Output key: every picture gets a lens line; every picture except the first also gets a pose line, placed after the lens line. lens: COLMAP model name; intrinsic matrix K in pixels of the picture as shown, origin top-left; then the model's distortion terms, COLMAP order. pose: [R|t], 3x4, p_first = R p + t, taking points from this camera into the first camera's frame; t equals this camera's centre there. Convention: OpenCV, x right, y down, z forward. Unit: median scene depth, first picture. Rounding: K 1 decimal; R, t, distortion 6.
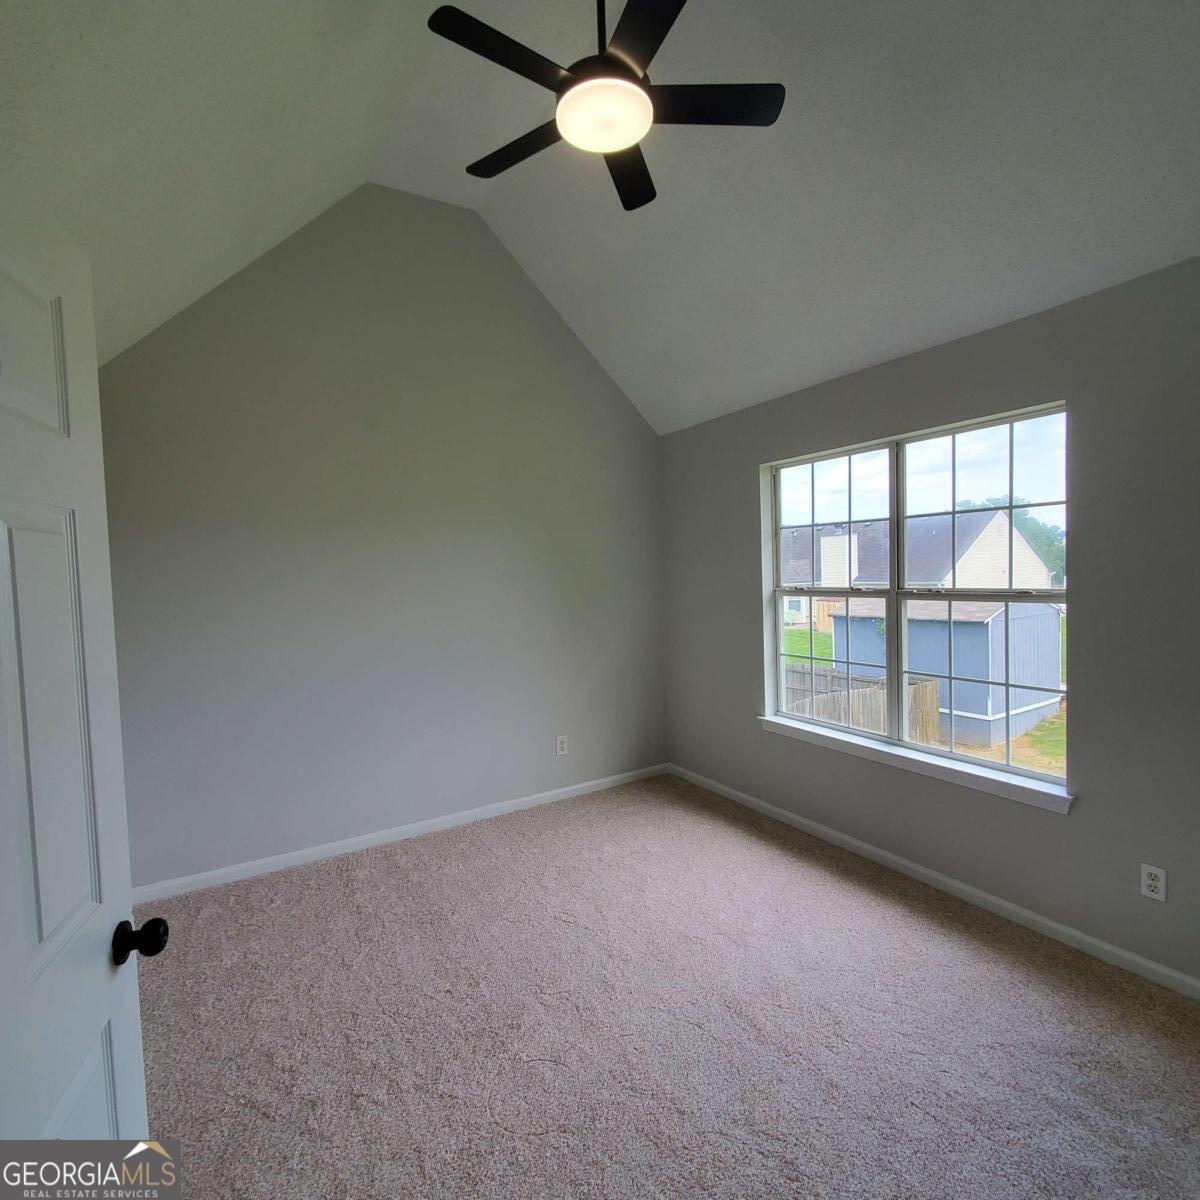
lens RADIAL K [[626.7, 0, 600.0], [0, 626.7, 600.0], [0, 0, 1]] dist [0.000920, -0.000150]
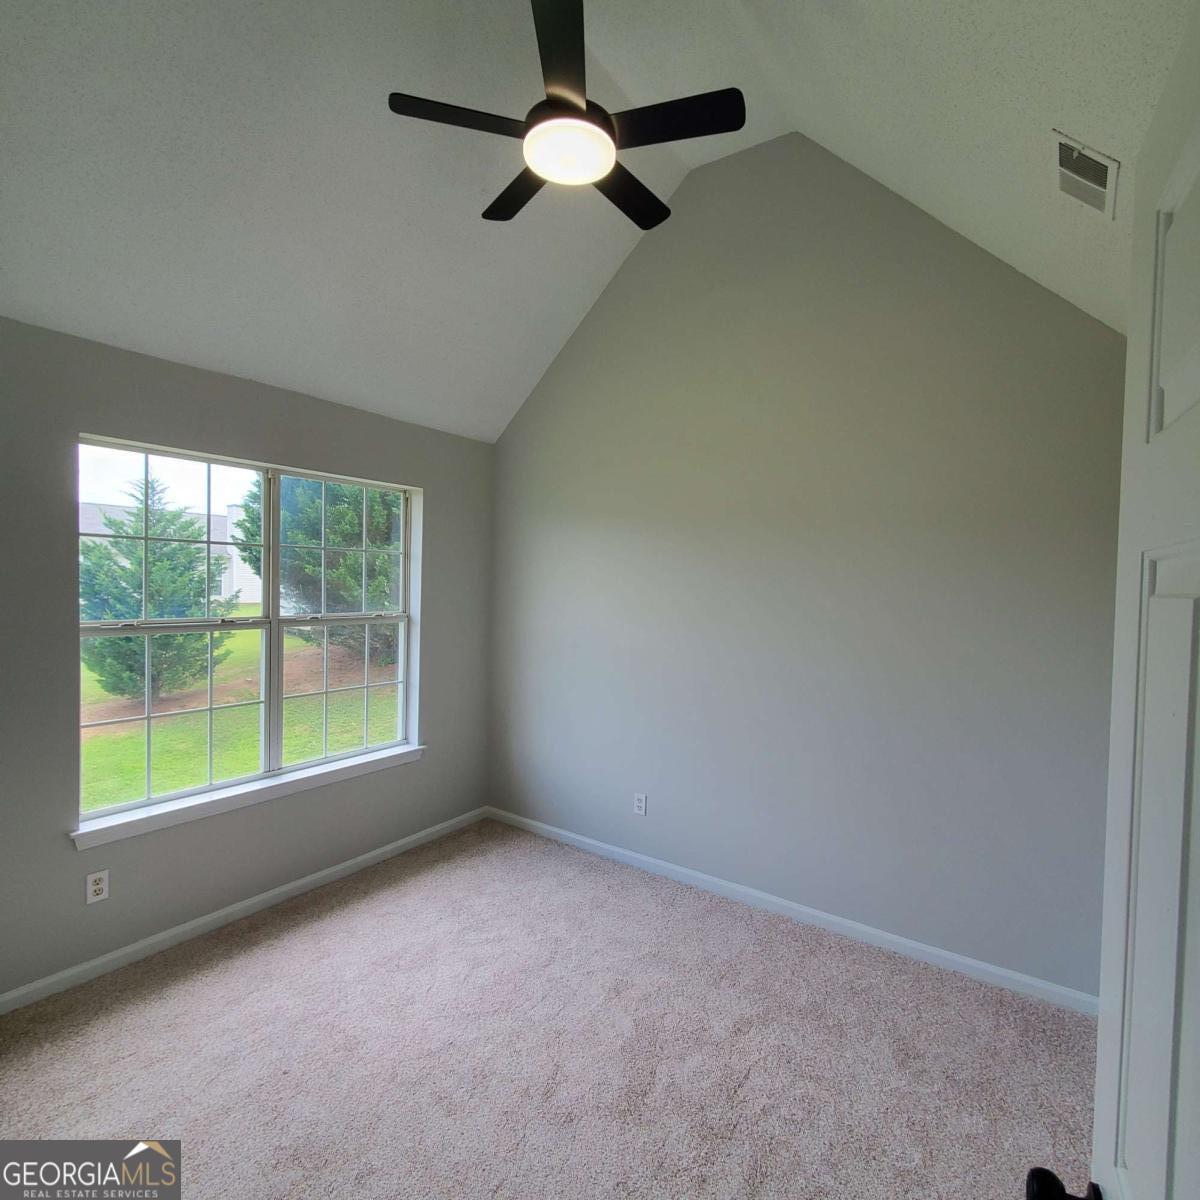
lens RADIAL K [[626.7, 0, 600.0], [0, 626.7, 600.0], [0, 0, 1]] dist [0.000920, -0.000150]
pose [[-0.385889, -0.013013, 0.922454, -0.582961], [0.034698, 0.998988, 0.028607, -0.049885], [-0.921893, 0.043047, -0.385047, 0.840230]]
